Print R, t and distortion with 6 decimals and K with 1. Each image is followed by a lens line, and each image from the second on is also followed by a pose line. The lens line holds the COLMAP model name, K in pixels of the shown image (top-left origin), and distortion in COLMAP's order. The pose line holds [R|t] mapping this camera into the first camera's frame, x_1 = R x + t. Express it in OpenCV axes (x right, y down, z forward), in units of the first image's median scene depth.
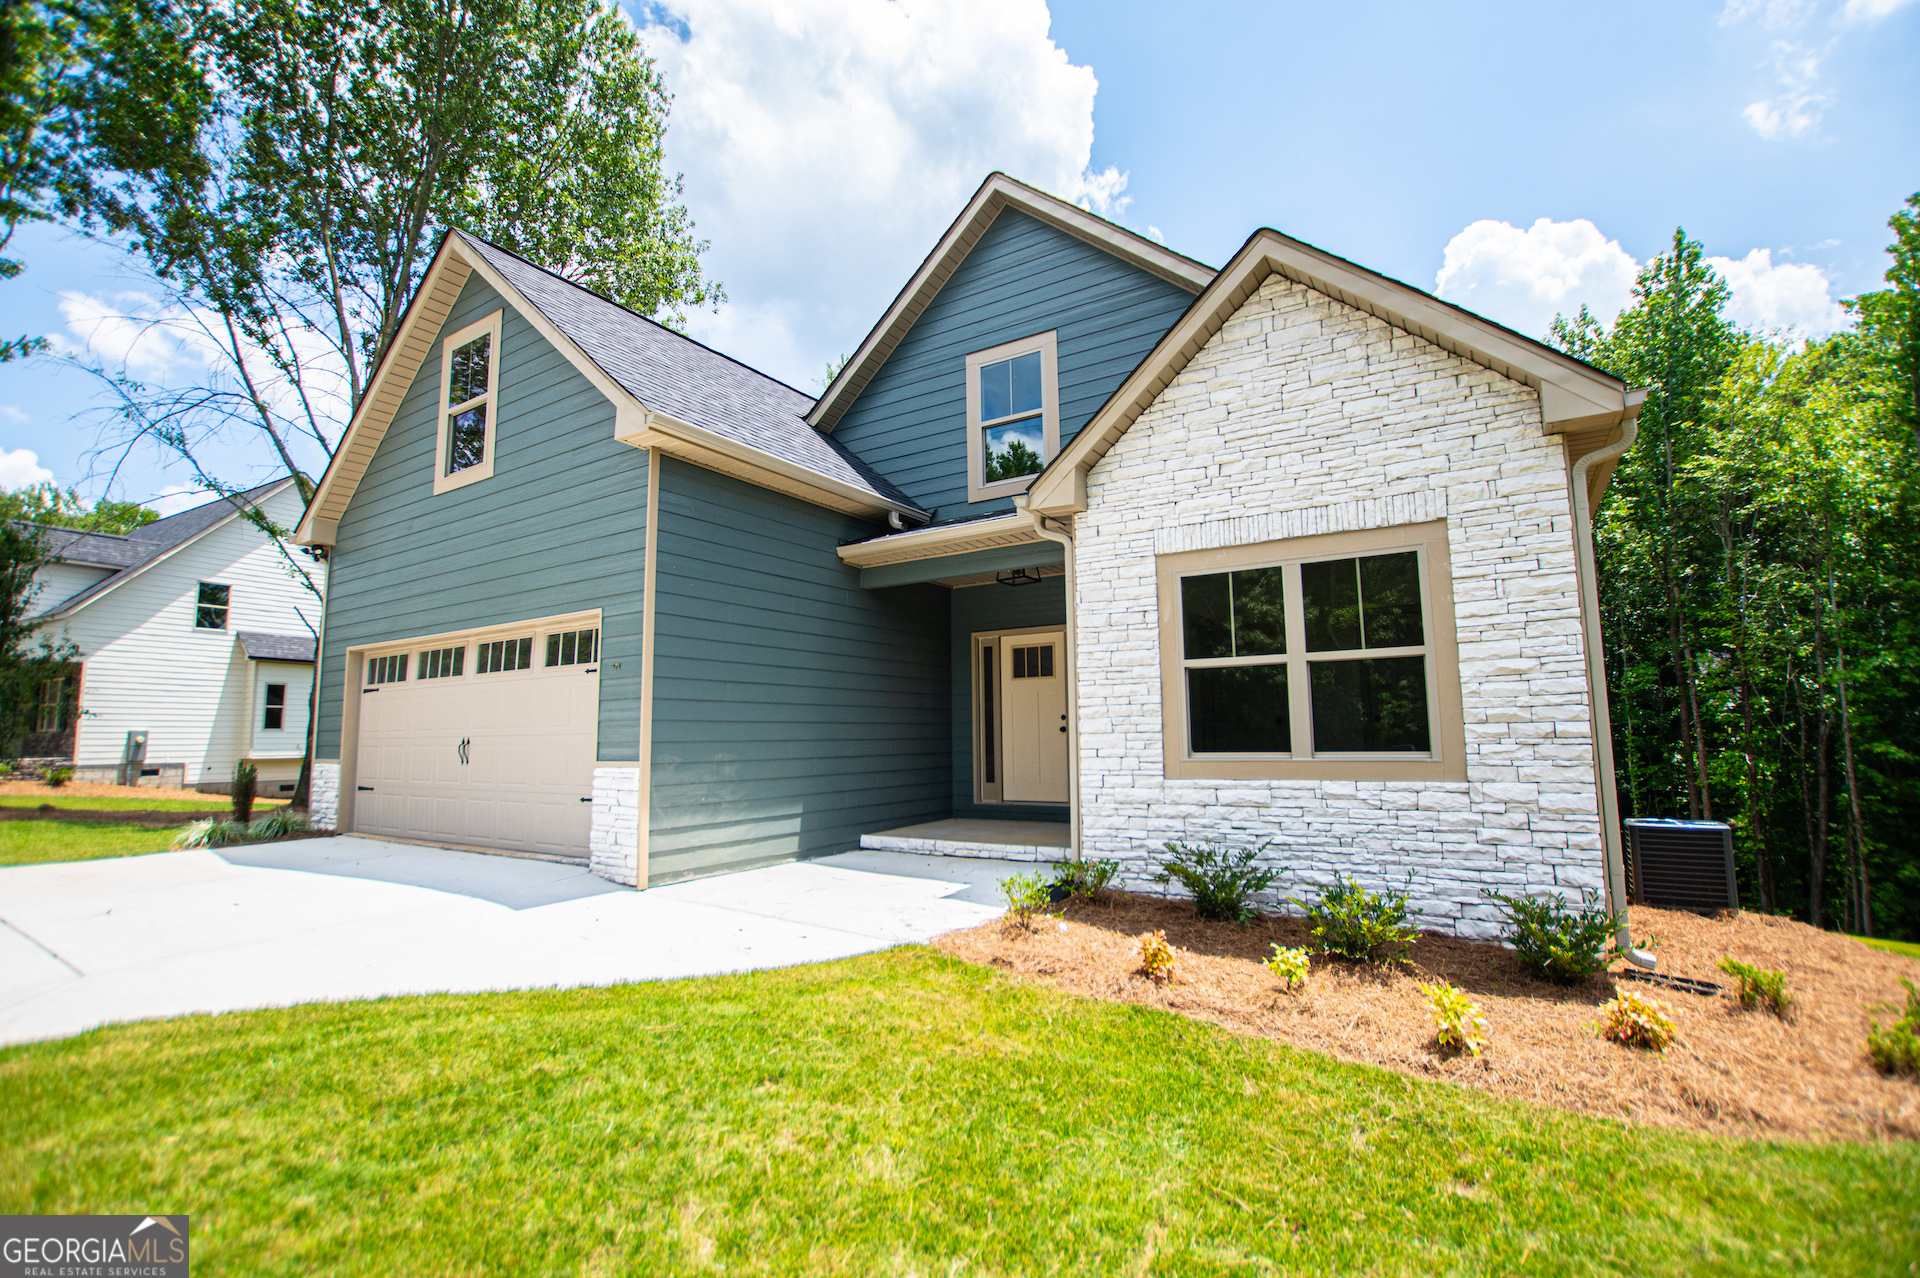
lens RADIAL K [[836.2, 0, 961.3], [0, 836.2, 643.3], [0, 0, 1]] dist [-0.022477, 0.000263]
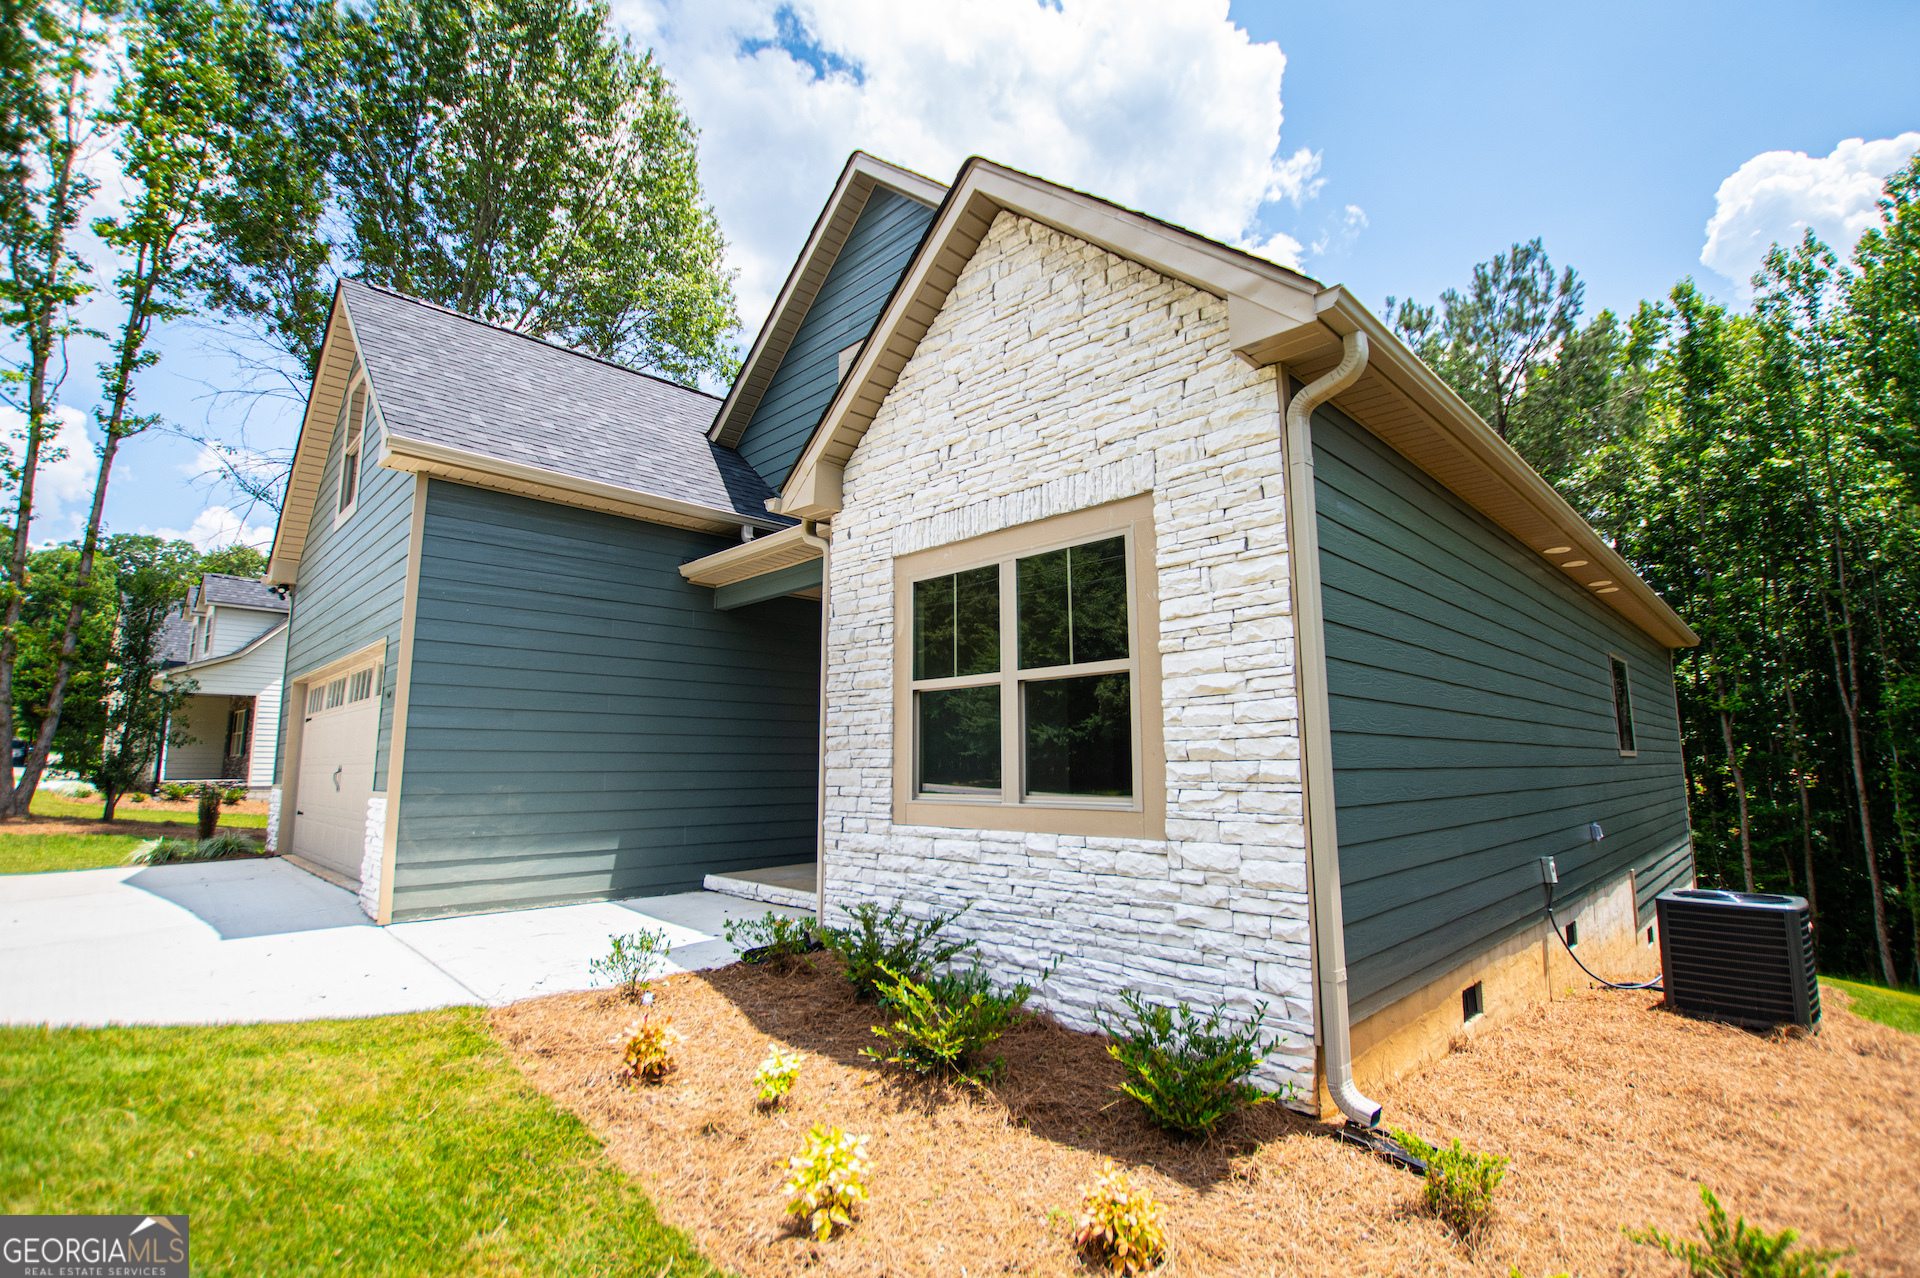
lens RADIAL K [[868.7, 0, 958.8], [0, 868.7, 641.1], [0, 0, 1]] dist [-0.027020, 0.004937]
pose [[0.975450, -0.024044, -0.218905, 0.547618], [0.017493, 0.999341, -0.031813, 0.009226], [0.219526, 0.027203, 0.975227, 0.177493]]
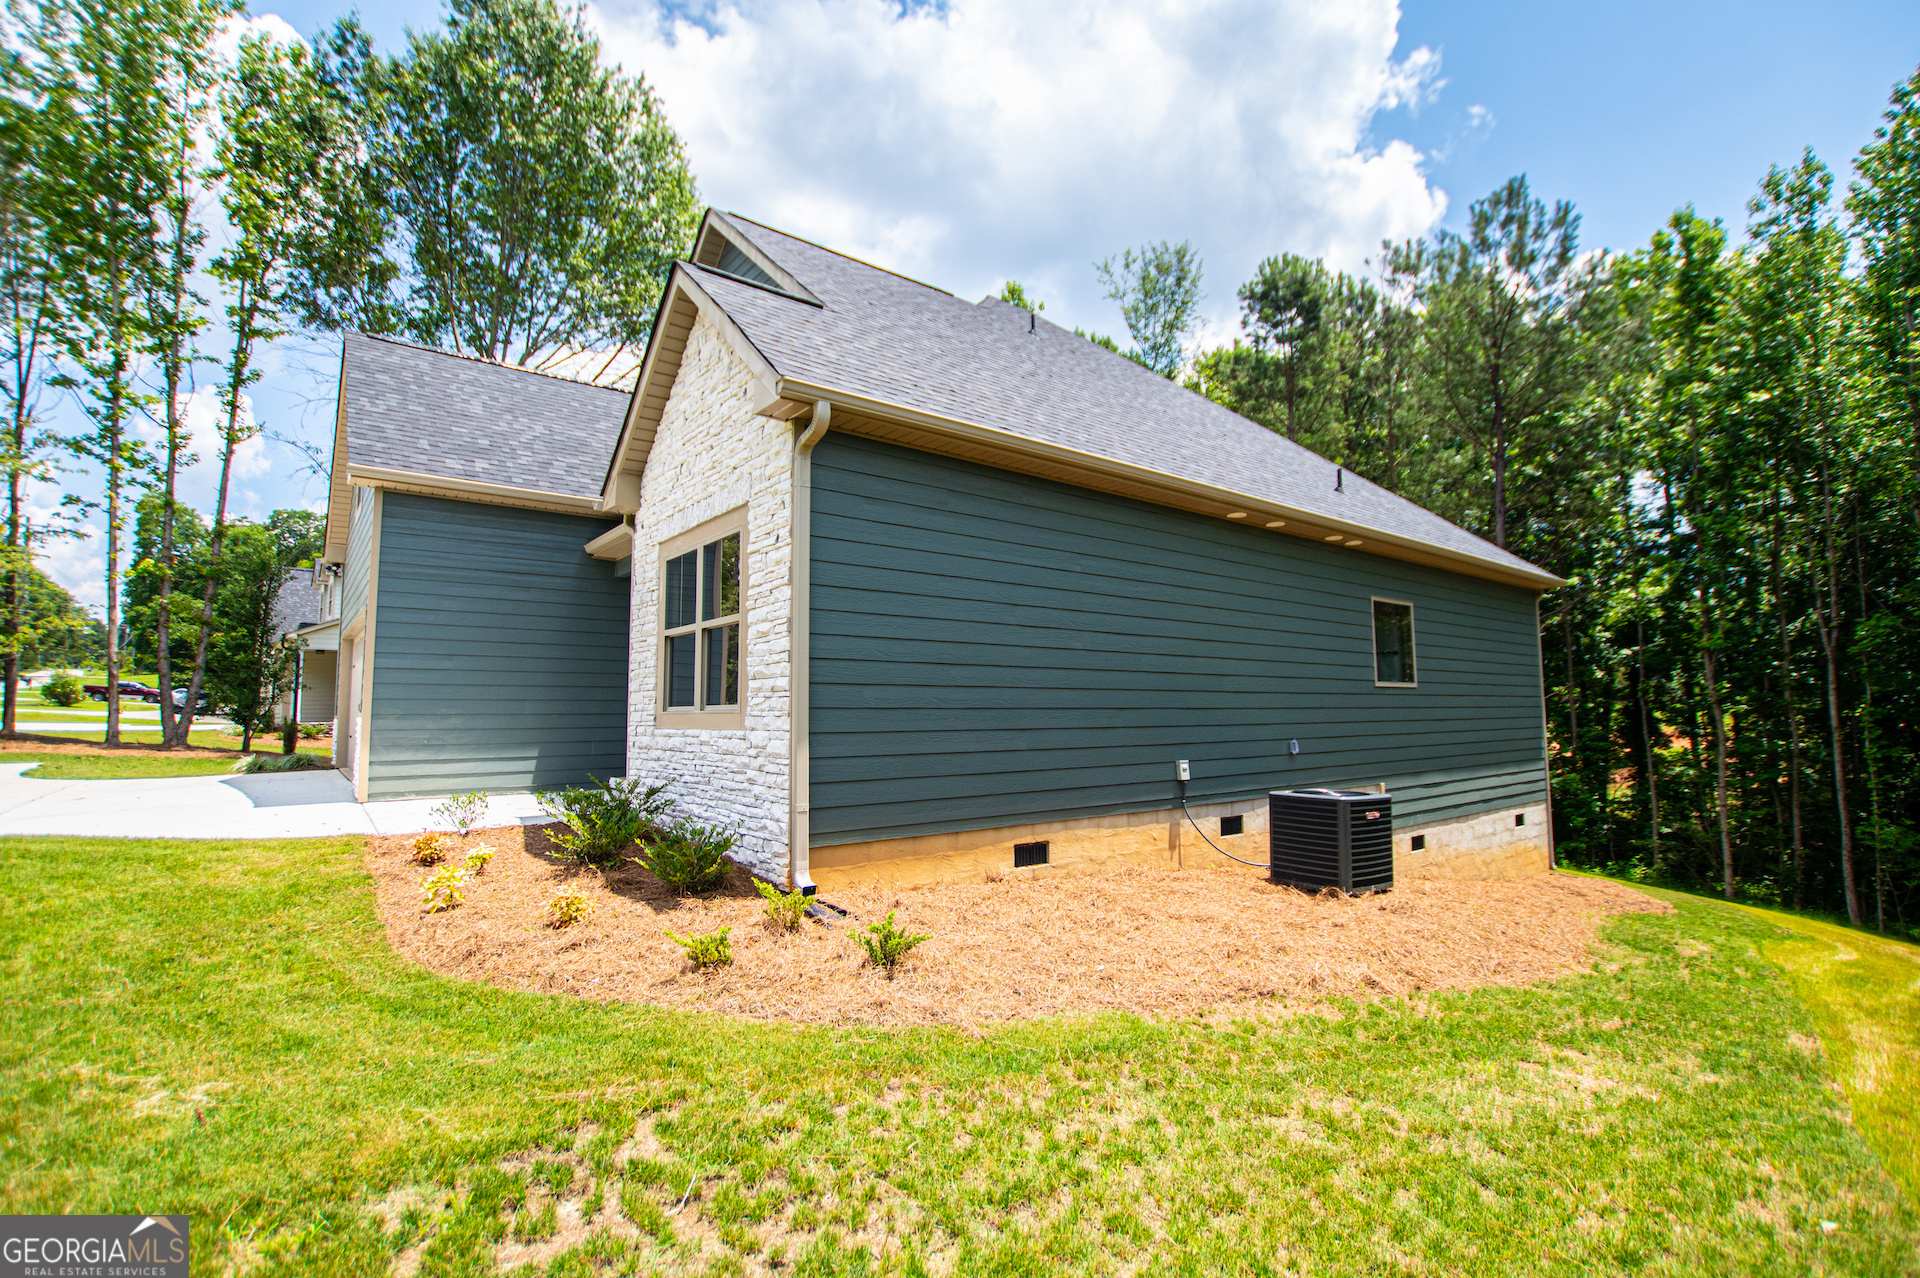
lens RADIAL K [[869.6, 0, 960.0], [0, 869.6, 639.0], [0, 0, 1]] dist [-0.023646, 0.000967]
pose [[0.942338, -0.024613, -0.333757, 1.182268], [0.033638, 0.999207, 0.021287, 0.022128], [0.332968, -0.031286, 0.942419, -0.039525]]
